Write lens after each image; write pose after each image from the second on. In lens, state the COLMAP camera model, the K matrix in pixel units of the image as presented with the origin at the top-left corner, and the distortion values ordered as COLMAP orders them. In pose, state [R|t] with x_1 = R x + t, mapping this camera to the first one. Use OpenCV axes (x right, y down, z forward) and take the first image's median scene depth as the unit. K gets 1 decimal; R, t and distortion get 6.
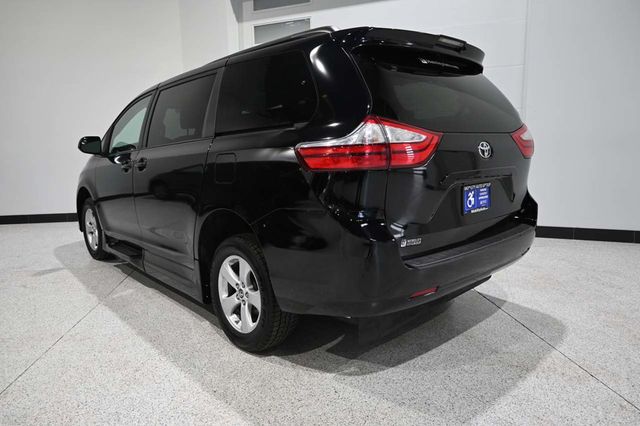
lens RADIAL K [[436.0, 0, 320.0], [0, 436.0, 213.0], [0, 0, 1]] dist [0.001623, -0.002392]
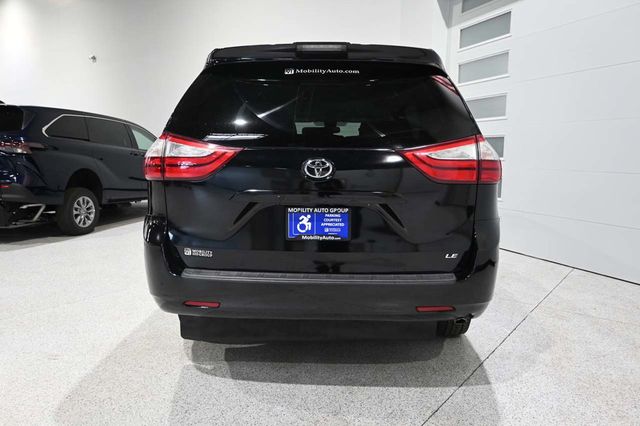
lens RADIAL K [[455.6, 0, 320.0], [0, 455.6, 213.0], [0, 0, 1]] dist [-0.009641, -0.002585]
pose [[0.712309, 0.113621, -0.692608, 0.913768], [-0.131918, 0.990896, 0.026885, -0.074156], [0.689357, 0.072217, 0.720813, 0.327413]]
